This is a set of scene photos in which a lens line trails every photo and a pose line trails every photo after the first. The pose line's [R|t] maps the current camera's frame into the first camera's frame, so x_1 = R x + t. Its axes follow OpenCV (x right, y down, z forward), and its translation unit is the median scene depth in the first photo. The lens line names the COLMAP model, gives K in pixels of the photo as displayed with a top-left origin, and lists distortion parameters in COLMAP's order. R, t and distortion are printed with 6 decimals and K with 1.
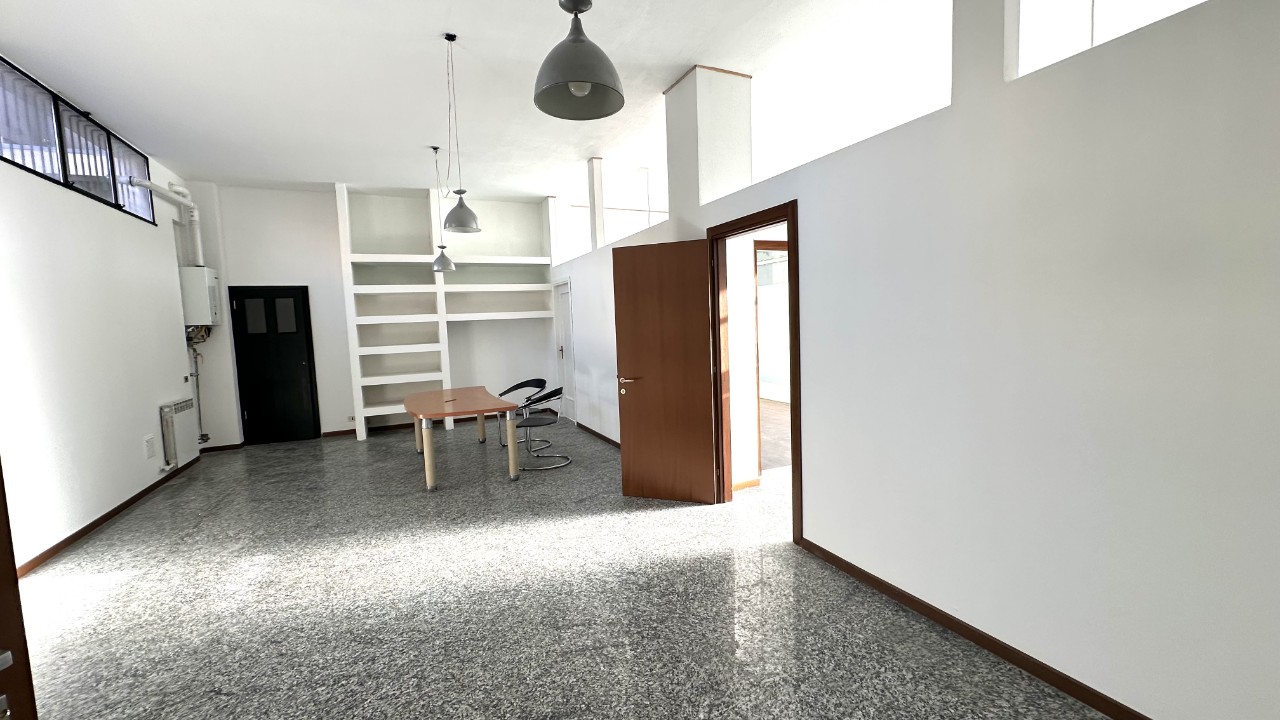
lens RADIAL K [[506.3, 0, 640.0], [0, 506.3, 360.0], [0, 0, 1]] dist [0.000091, -0.000040]
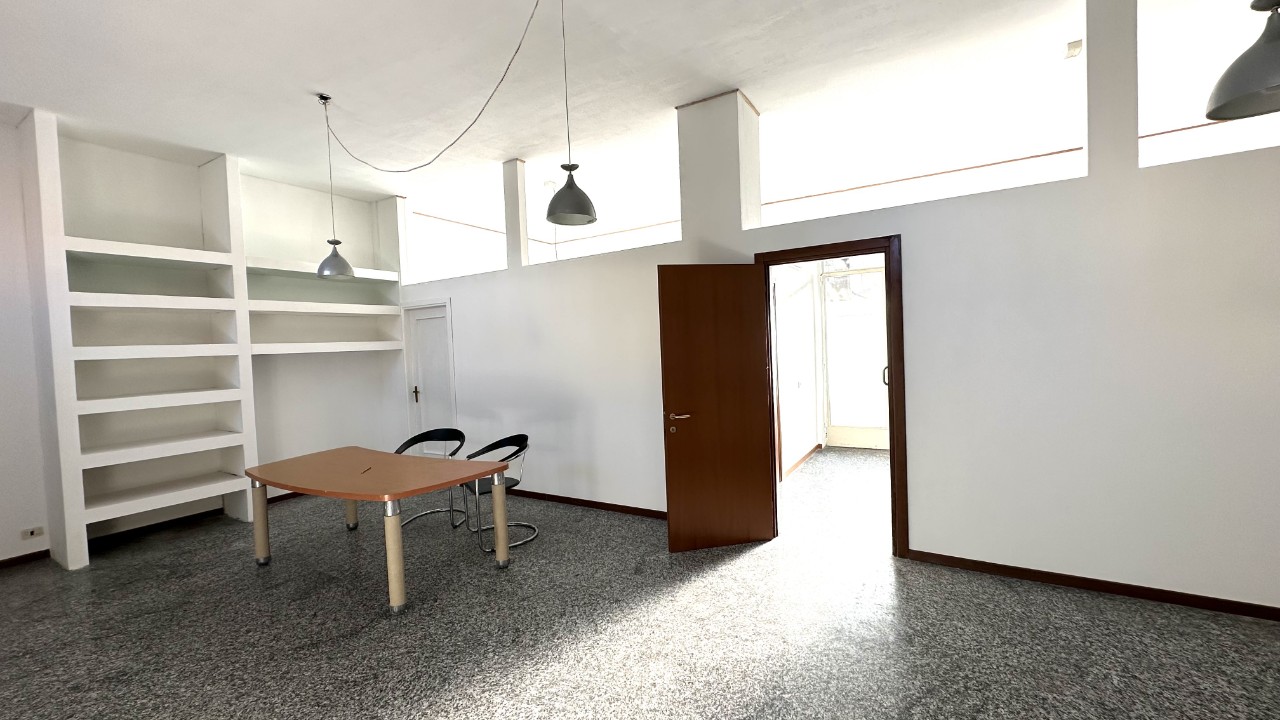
lens RADIAL K [[506.3, 0, 640.0], [0, 506.3, 360.0], [0, 0, 1]] dist [0.000091, -0.000040]
pose [[0.836752, -0.011006, 0.547471, -0.554981], [0.051429, 0.996958, -0.058561, -0.008687], [-0.545161, 0.077157, 0.834773, 0.301149]]
